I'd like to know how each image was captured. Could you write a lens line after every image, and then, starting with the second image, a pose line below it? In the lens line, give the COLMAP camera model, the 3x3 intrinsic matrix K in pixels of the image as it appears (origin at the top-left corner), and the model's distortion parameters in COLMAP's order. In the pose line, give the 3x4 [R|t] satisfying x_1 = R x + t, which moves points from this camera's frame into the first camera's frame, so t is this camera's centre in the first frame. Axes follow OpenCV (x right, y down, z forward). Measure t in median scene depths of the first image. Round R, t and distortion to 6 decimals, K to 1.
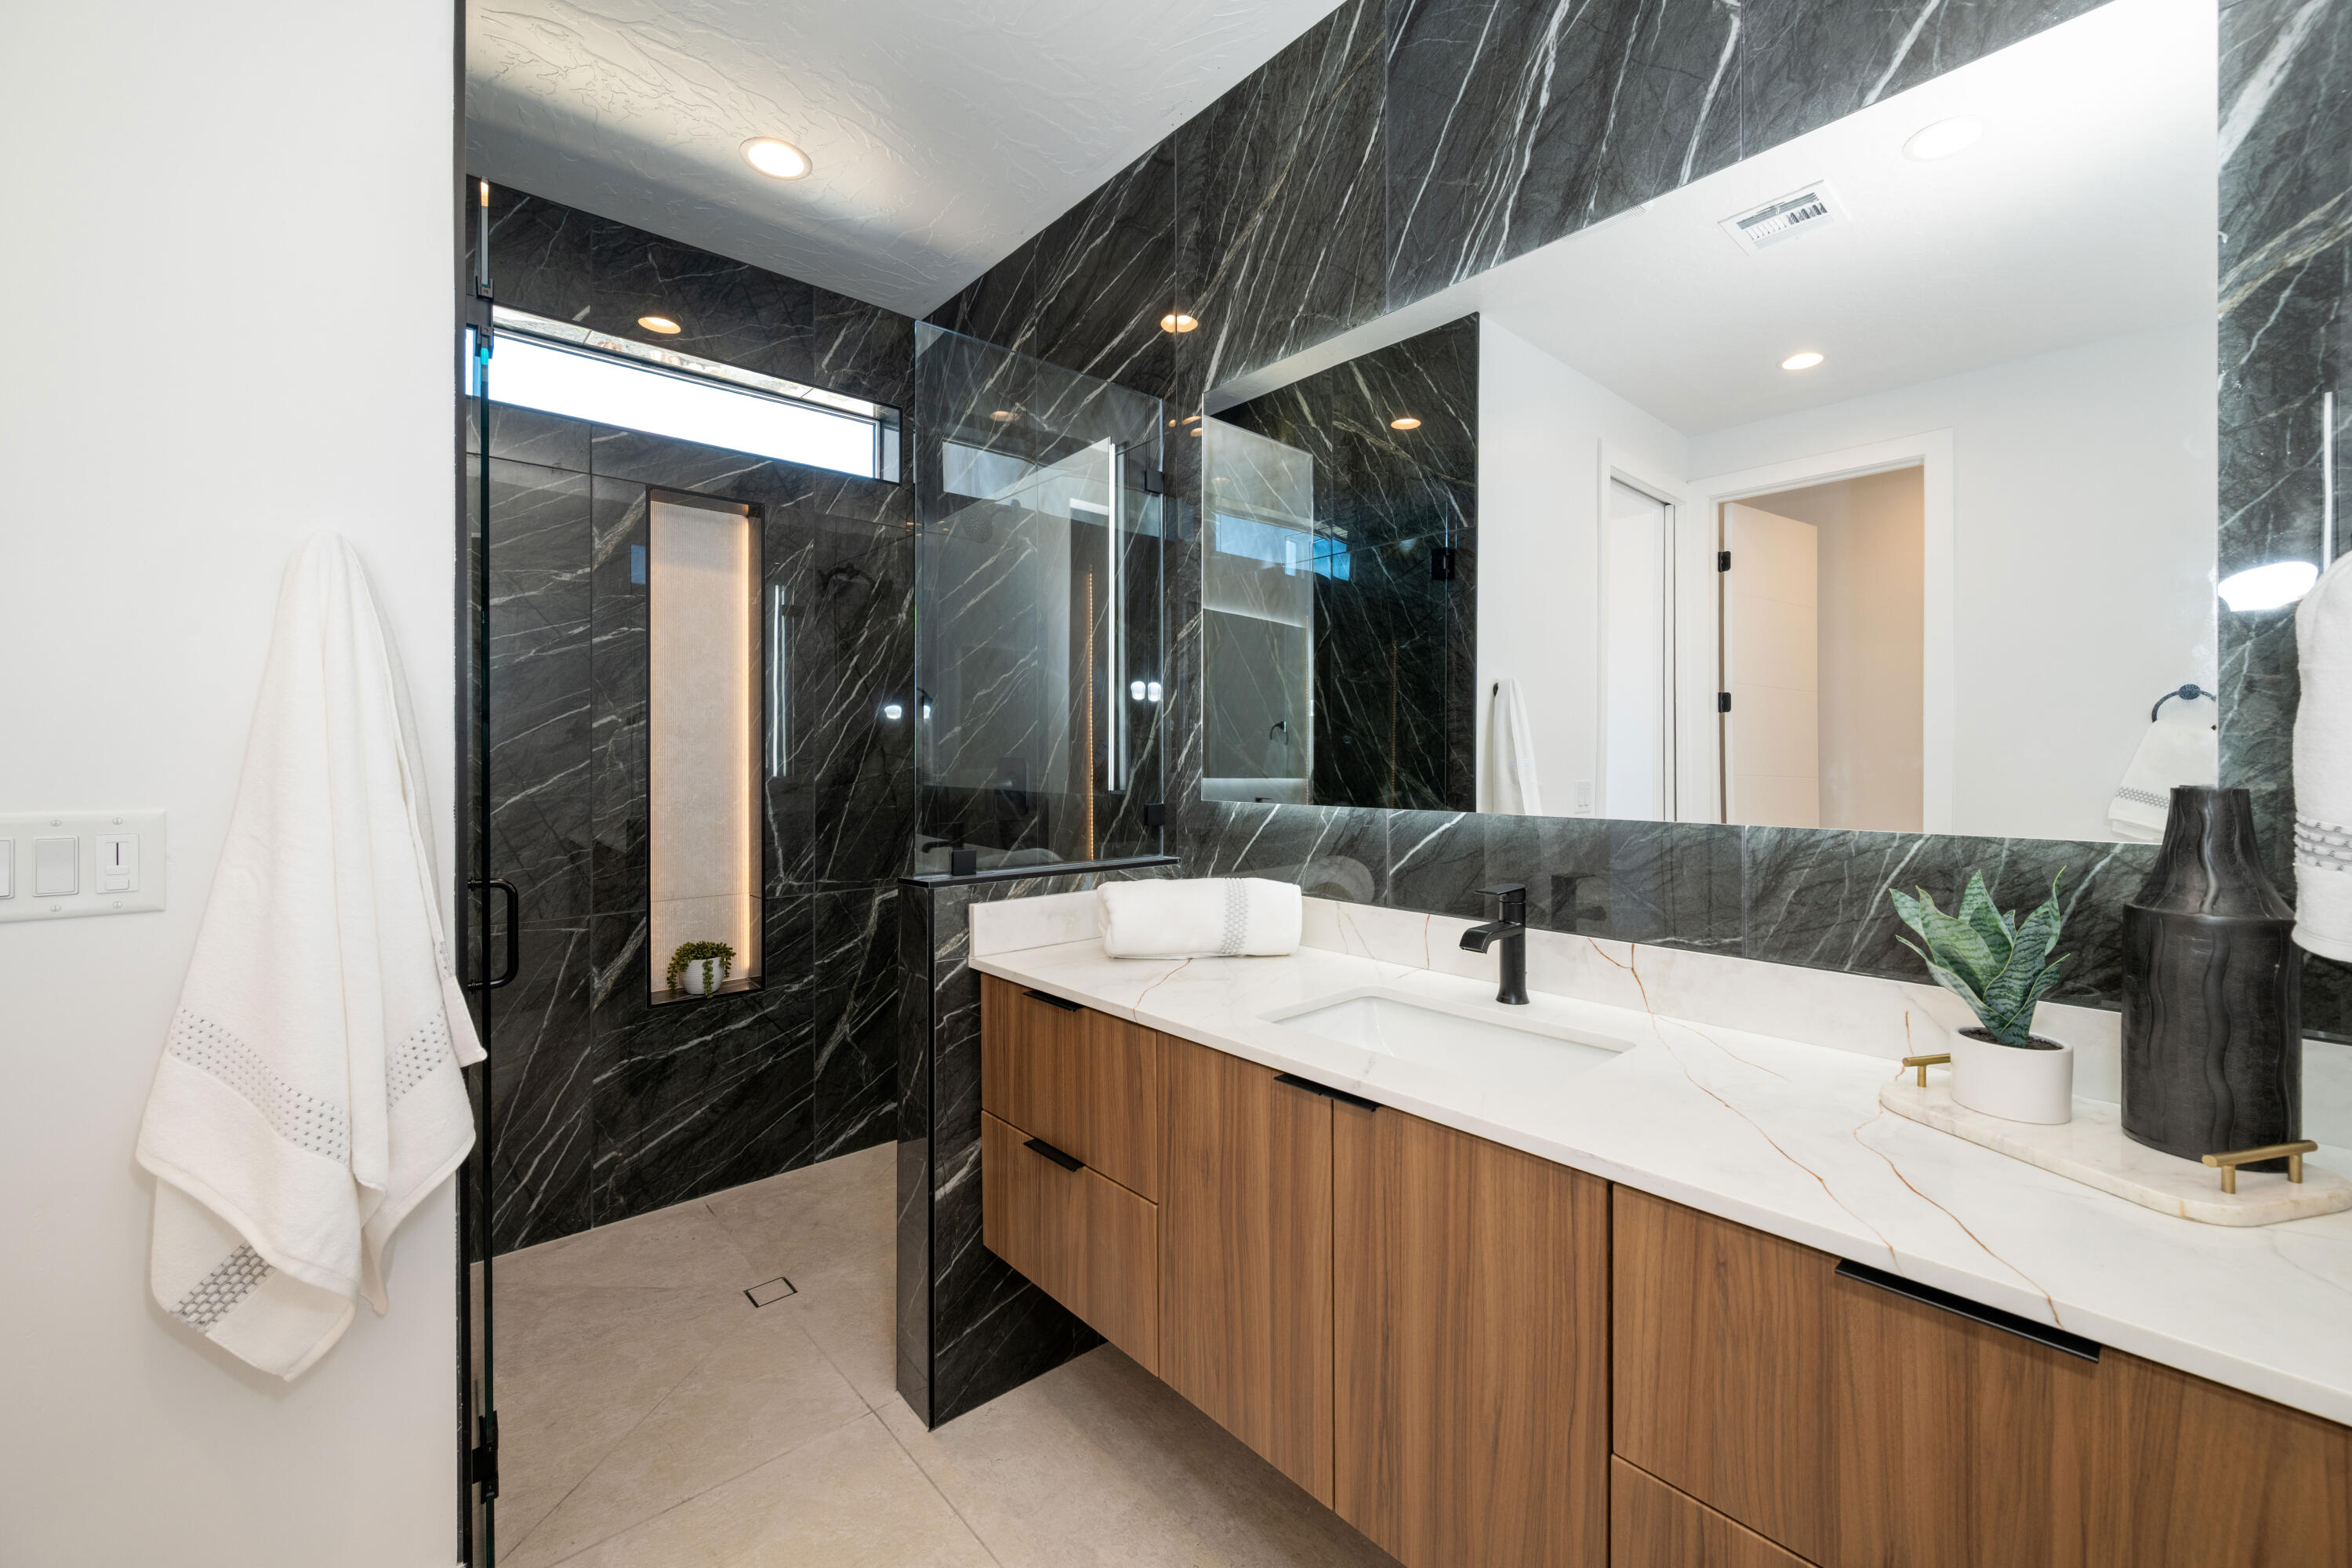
lens RADIAL K [[911.9, 0, 1235.4], [0, 911.9, 771.2], [0, 0, 1]] dist [-0.002027, -0.000107]
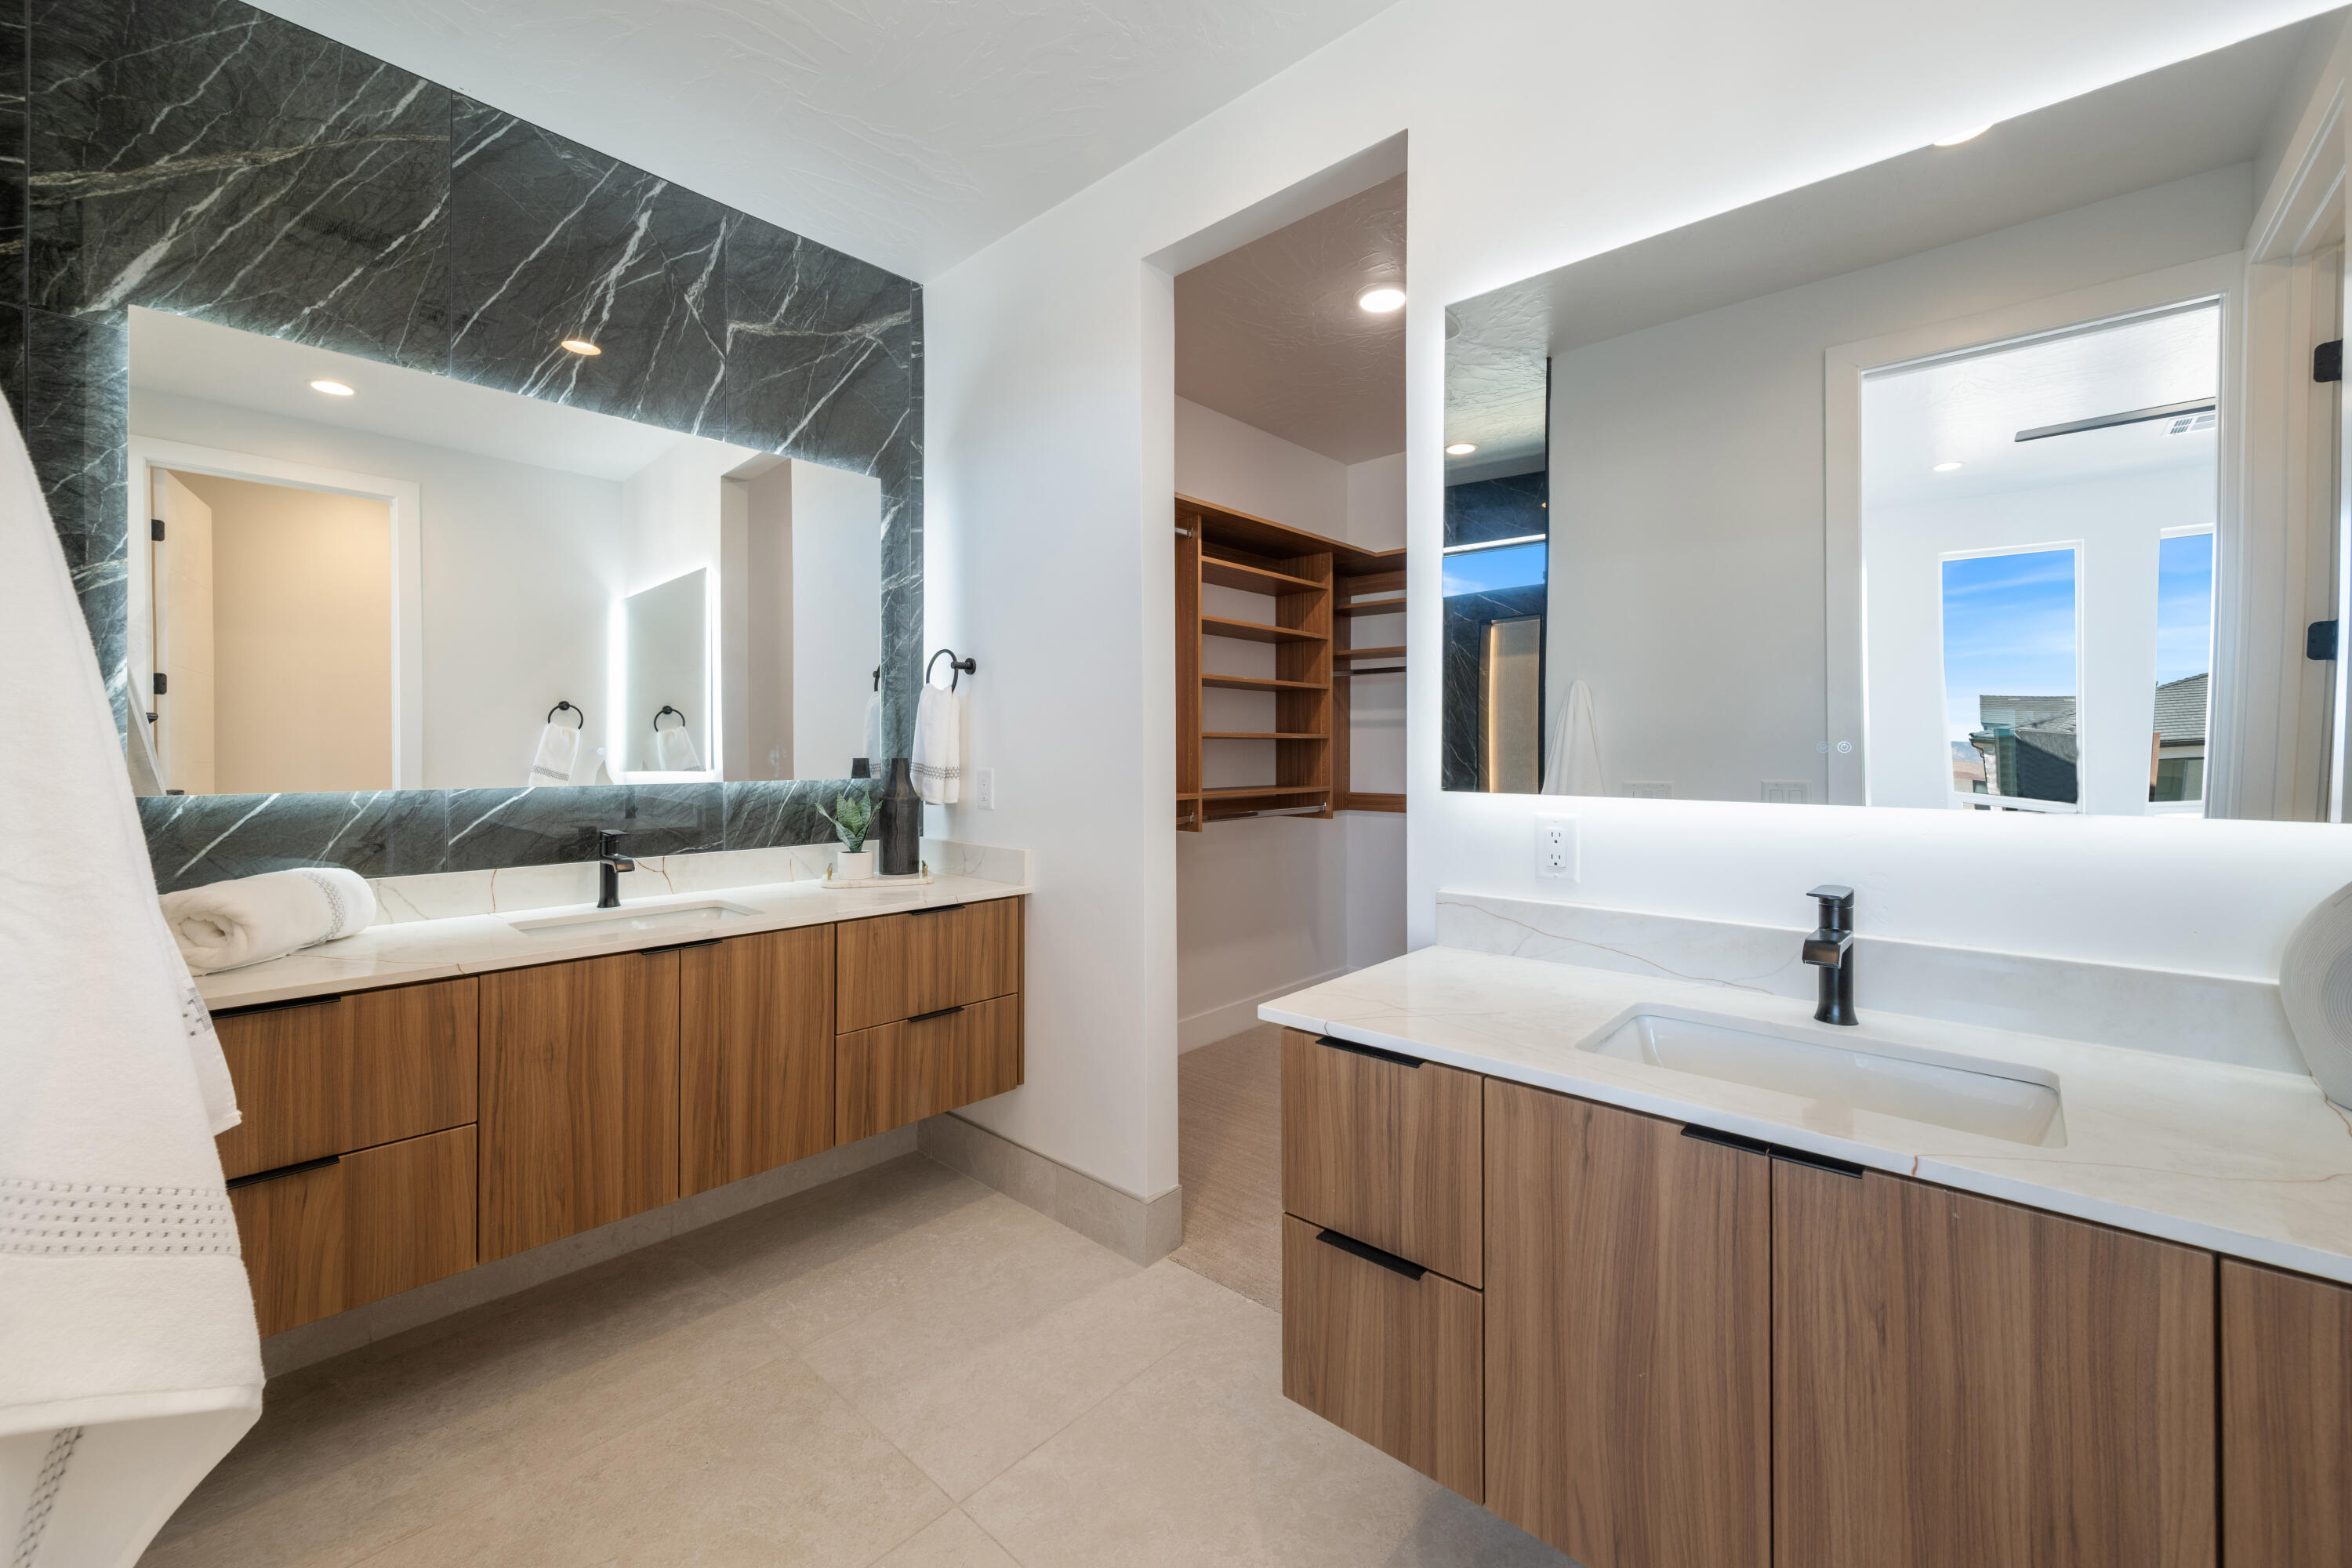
lens RADIAL K [[942.2, 0, 1185.6], [0, 942.2, 752.5], [0, 0, 1]] dist [-0.001092, -0.000117]
pose [[-0.079499, -0.003040, 0.996830, -1.484655], [0.012175, 0.999918, 0.004021, 0.000673], [-0.996761, 0.012456, -0.079456, 0.184850]]
